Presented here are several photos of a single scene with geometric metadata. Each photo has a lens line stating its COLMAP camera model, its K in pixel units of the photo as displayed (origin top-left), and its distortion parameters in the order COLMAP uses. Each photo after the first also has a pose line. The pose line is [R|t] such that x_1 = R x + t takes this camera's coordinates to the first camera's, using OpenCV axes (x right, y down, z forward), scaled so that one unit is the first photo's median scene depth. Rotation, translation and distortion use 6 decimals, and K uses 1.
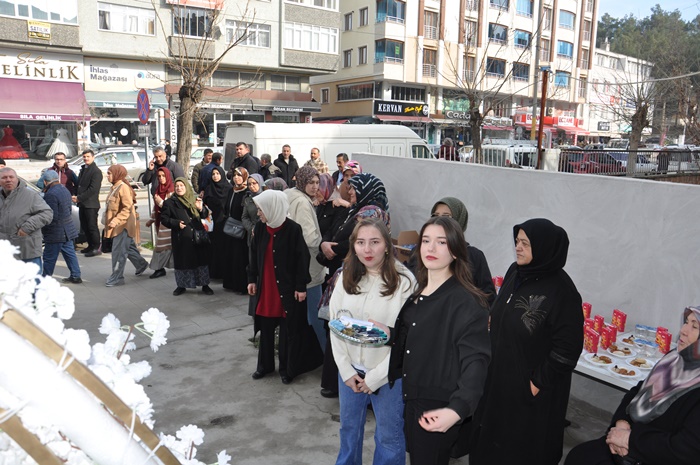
lens RADIAL K [[555.8, 0, 349.2], [0, 555.8, 233.0], [0, 0, 1]] dist [-0.129595, 0.114285]
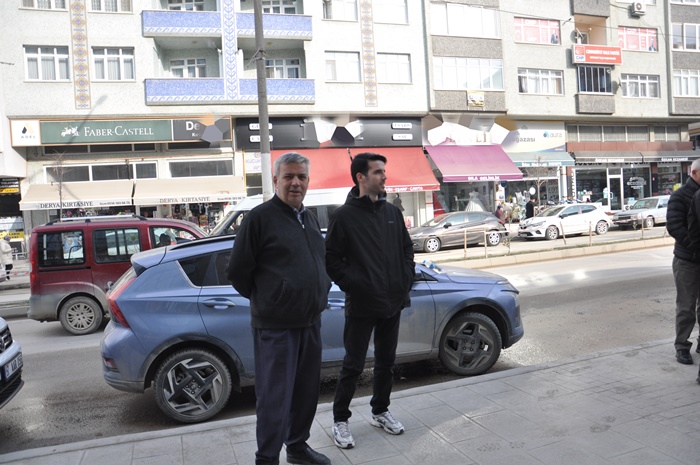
lens RADIAL K [[555.8, 0, 349.9], [0, 555.8, 233.0], [0, 0, 1]] dist [-0.129595, 0.114285]
pose [[0.942626, -0.061093, -0.328213, -0.370201], [0.015642, 0.990116, -0.139373, 0.026195], [0.333484, 0.126243, 0.934265, -0.051396]]
